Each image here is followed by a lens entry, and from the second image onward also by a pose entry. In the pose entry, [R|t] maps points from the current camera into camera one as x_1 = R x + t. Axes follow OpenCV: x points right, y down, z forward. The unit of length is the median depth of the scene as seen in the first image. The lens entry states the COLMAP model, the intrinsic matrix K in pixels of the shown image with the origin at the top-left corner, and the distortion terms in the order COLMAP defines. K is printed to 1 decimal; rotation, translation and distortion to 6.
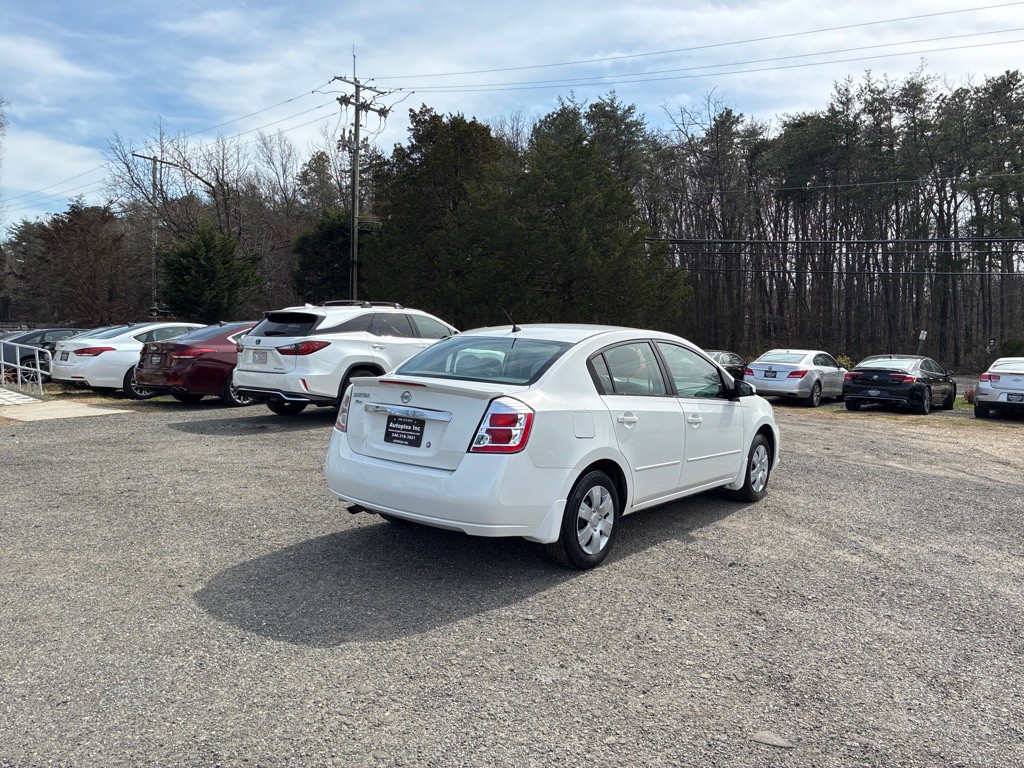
lens RADIAL K [[773.0, 0, 531.4], [0, 773.0, 384.5], [0, 0, 1]] dist [0.036993, -0.047192]
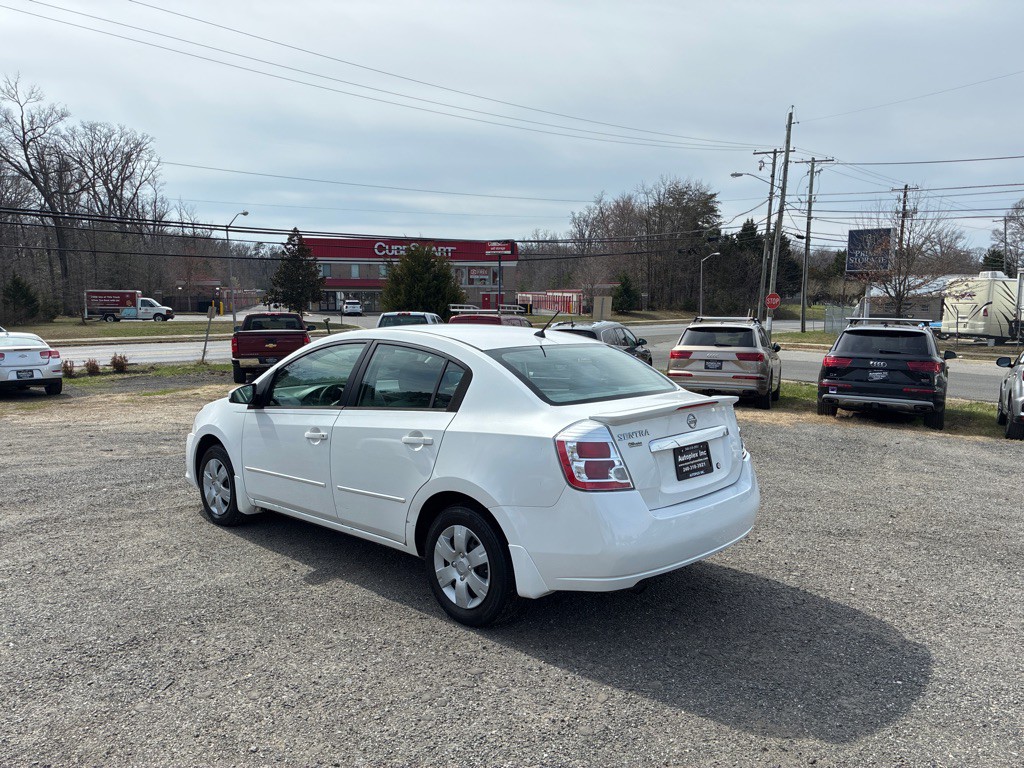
lens RADIAL K [[773.0, 0, 515.3], [0, 773.0, 380.3], [0, 0, 1]] dist [0.036993, -0.047192]
pose [[0.107228, -0.118175, 0.987186, -0.223562], [0.075903, 0.990986, 0.110385, -0.030091], [-0.991333, 0.063094, 0.115232, 0.238404]]
